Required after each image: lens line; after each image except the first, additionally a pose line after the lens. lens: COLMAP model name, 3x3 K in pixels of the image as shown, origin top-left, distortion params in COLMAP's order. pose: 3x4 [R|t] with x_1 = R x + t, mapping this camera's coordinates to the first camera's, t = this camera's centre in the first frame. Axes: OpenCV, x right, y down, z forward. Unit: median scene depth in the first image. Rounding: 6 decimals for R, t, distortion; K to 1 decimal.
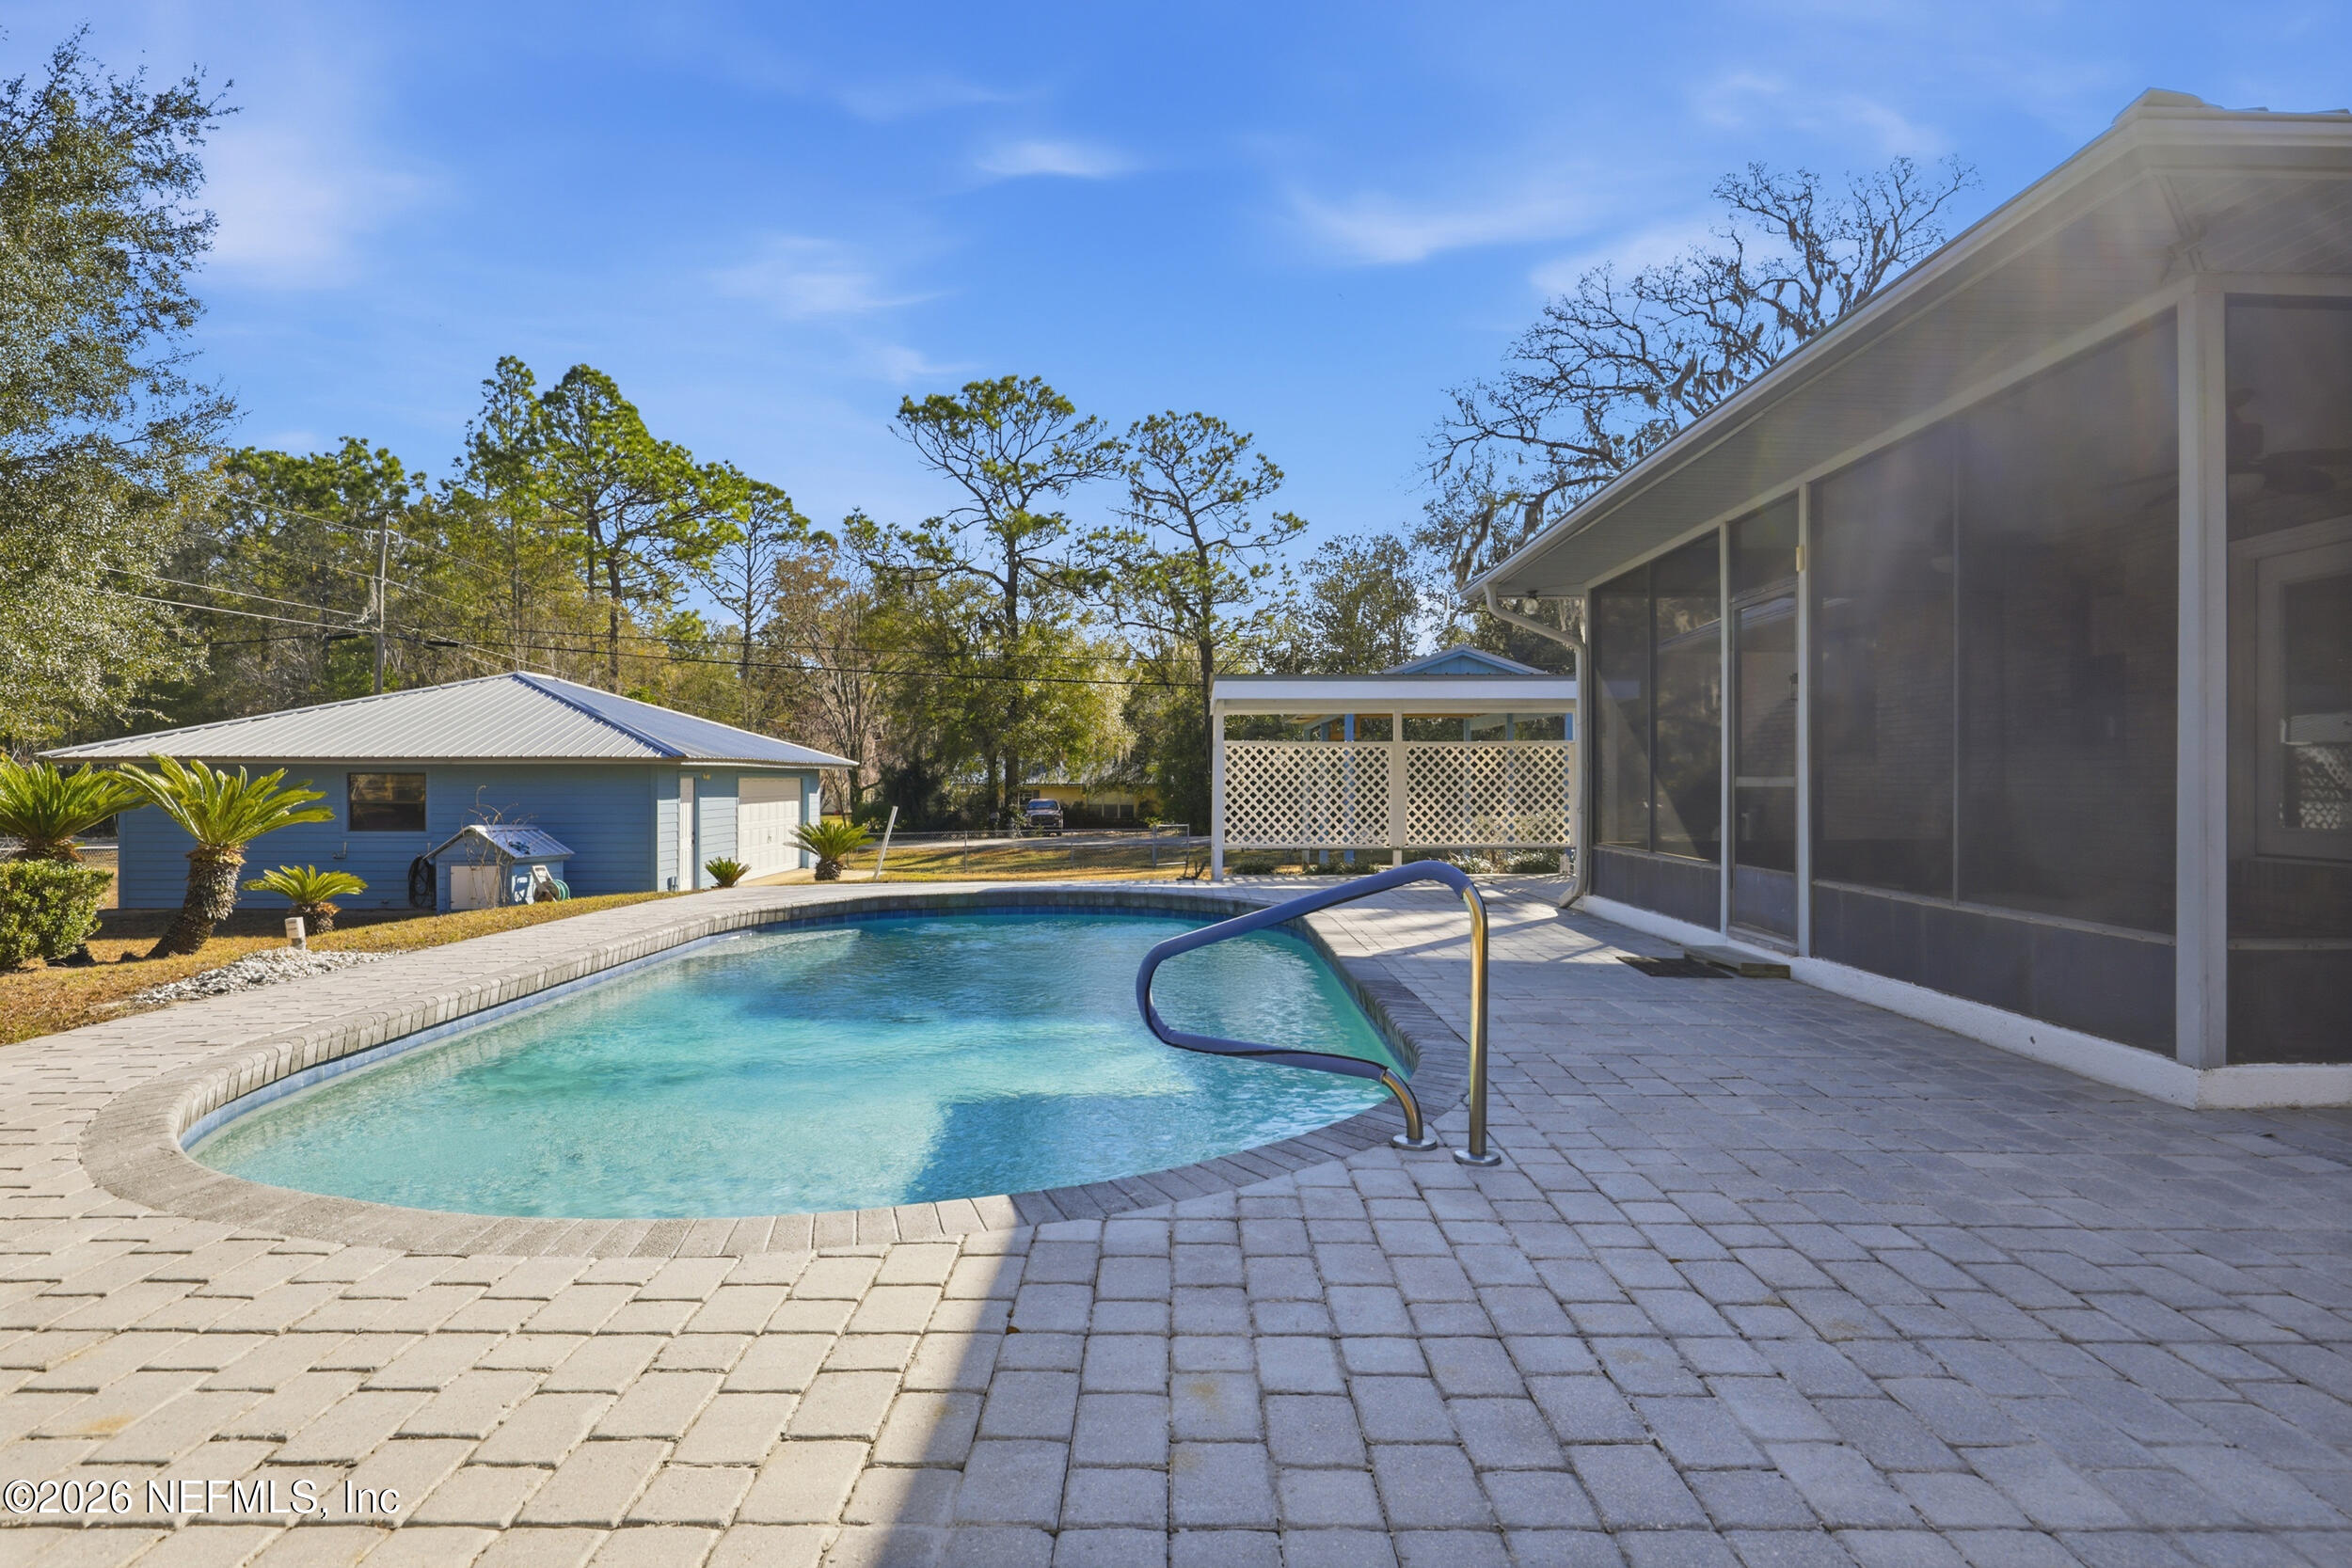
lens RADIAL K [[1317.0, 0, 1176.3], [0, 1317.0, 778.3], [0, 0, 1]] dist [-0.016160, 0.002419]
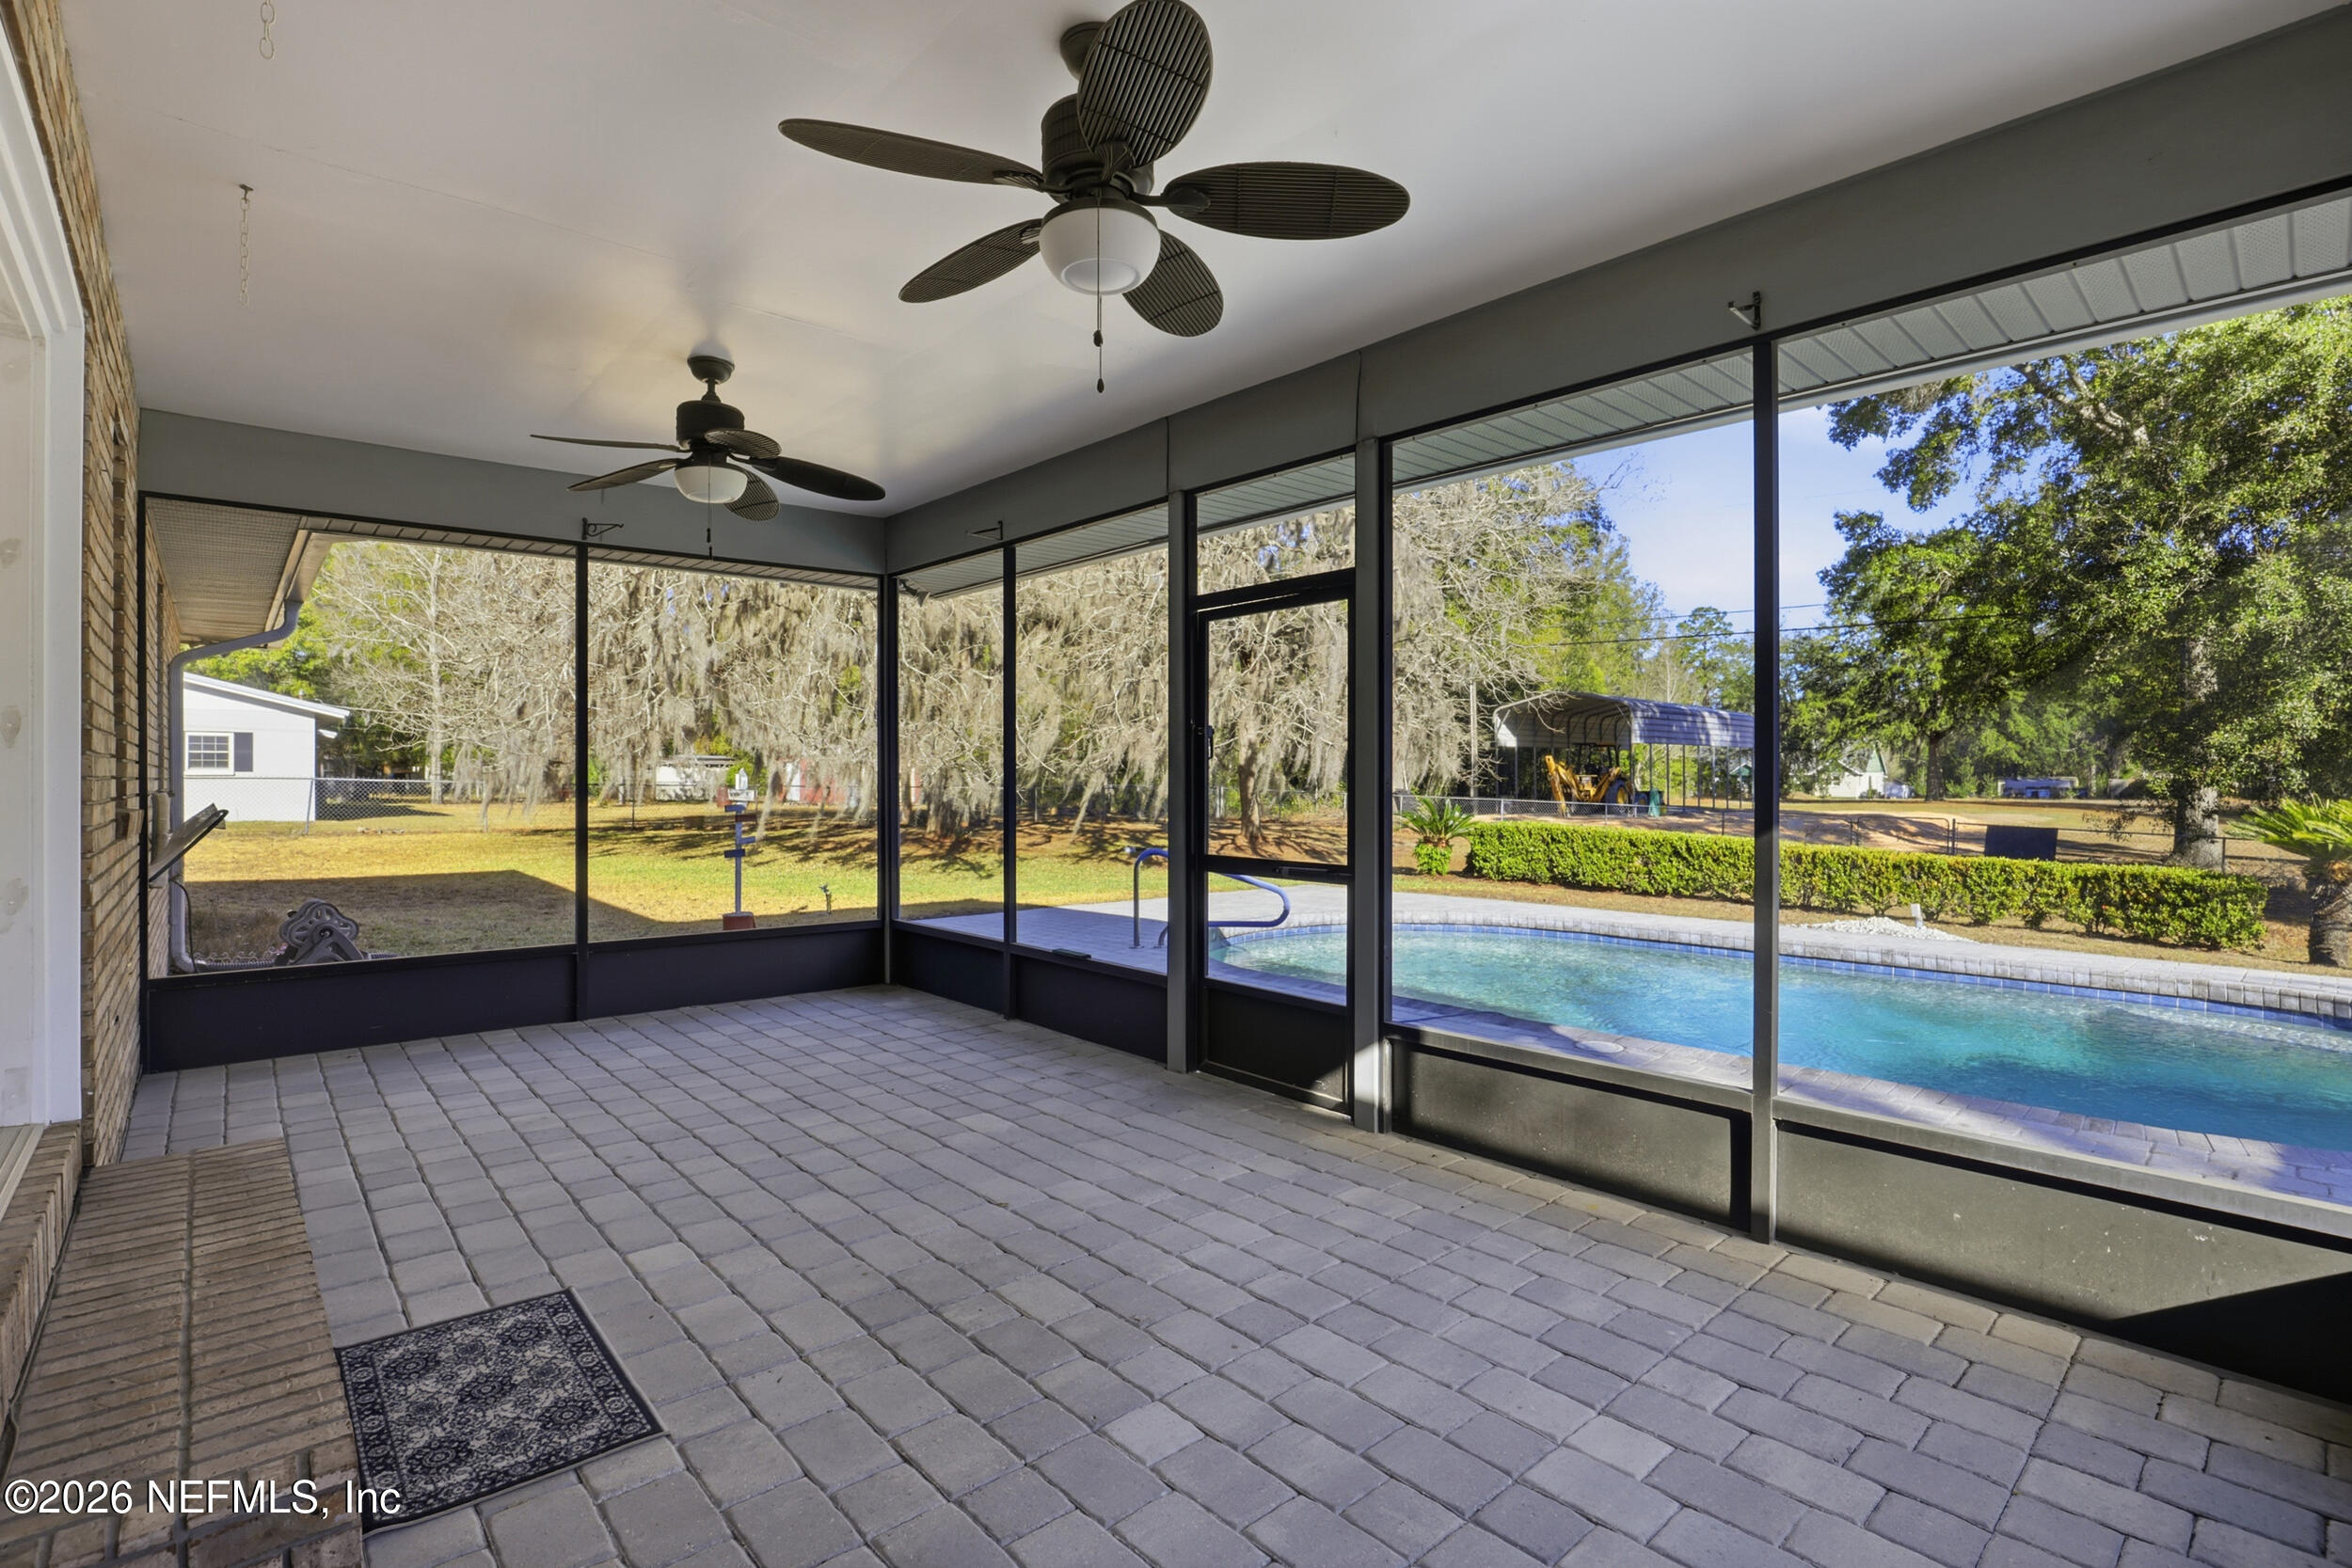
lens RADIAL K [[1088.6, 0, 1180.3], [0, 1088.6, 783.8], [0, 0, 1]] dist [-0.022314, 0.000301]
pose [[-0.739052, 0.003734, -0.673638, 0.205821], [-0.000377, 0.999982, 0.005956, -0.010830], [0.673648, 0.004656, -0.739037, 0.331560]]
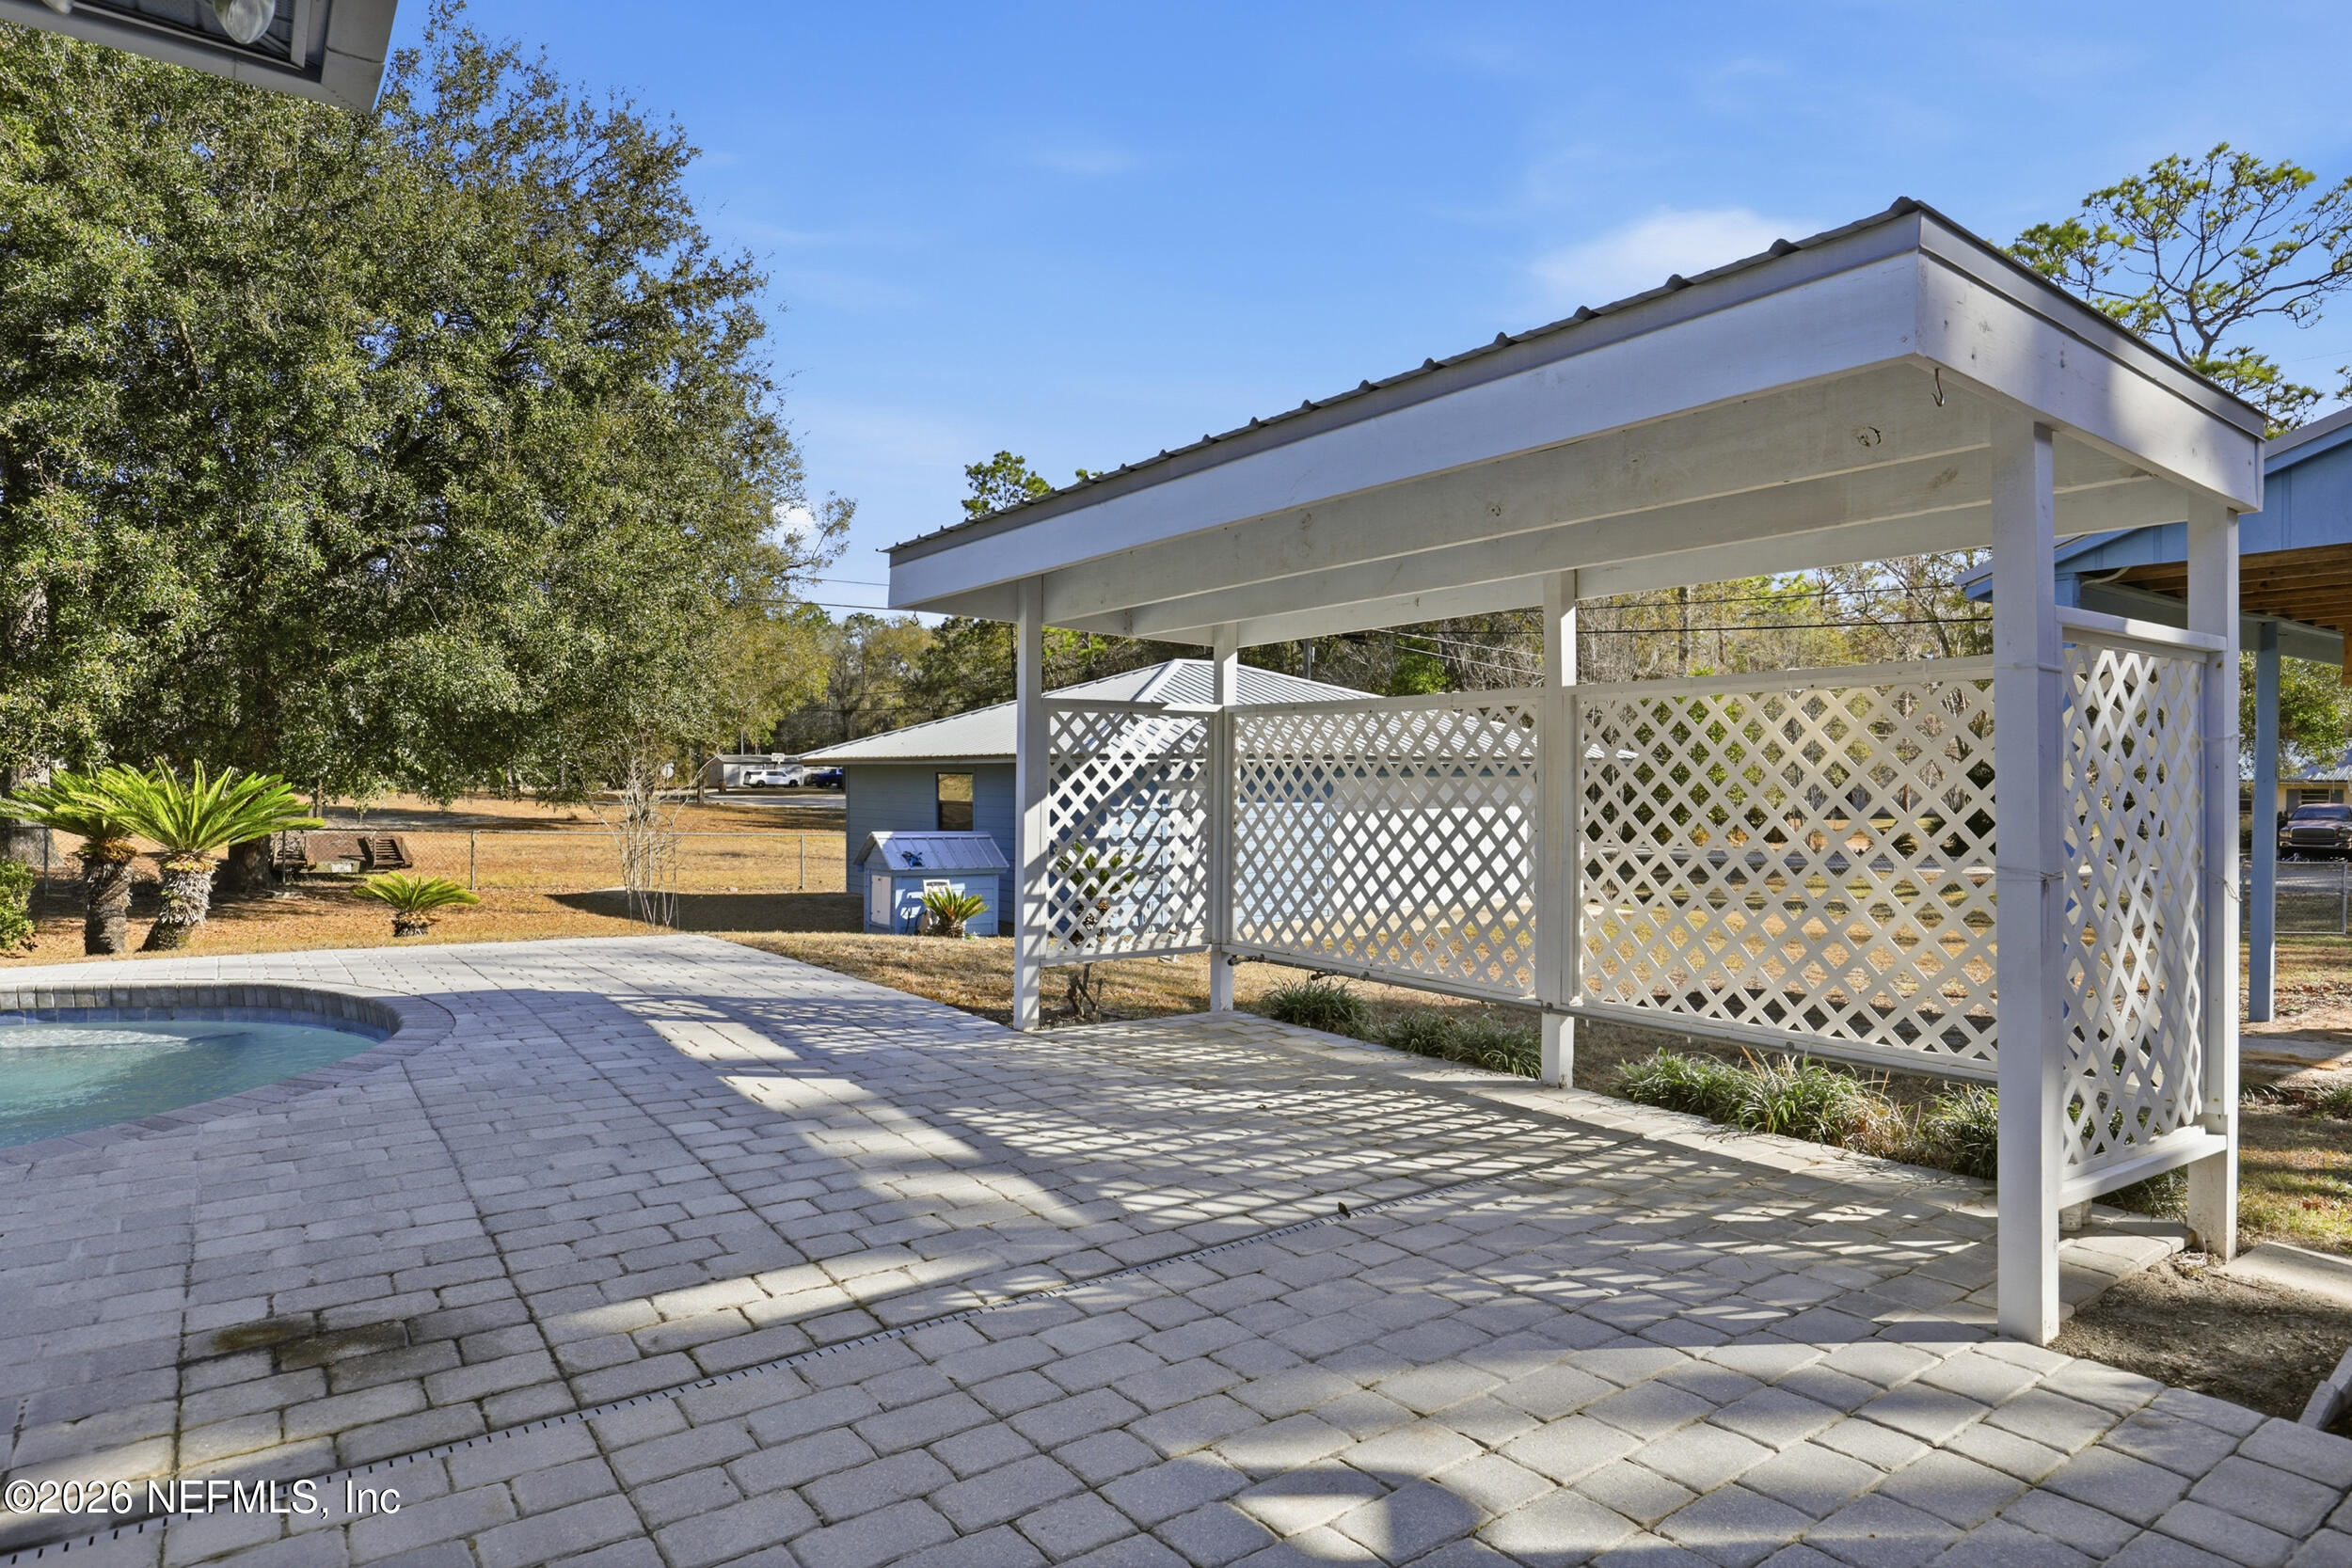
lens RADIAL K [[1317.0, 0, 1176.3], [0, 1317.0, 778.3], [0, 0, 1]] dist [-0.016160, 0.002419]
pose [[0.585216, 0.002856, -0.810872, 0.181968], [0.001671, 0.999987, 0.004728, -0.002524], [0.810876, -0.004122, 0.585204, 0.357979]]
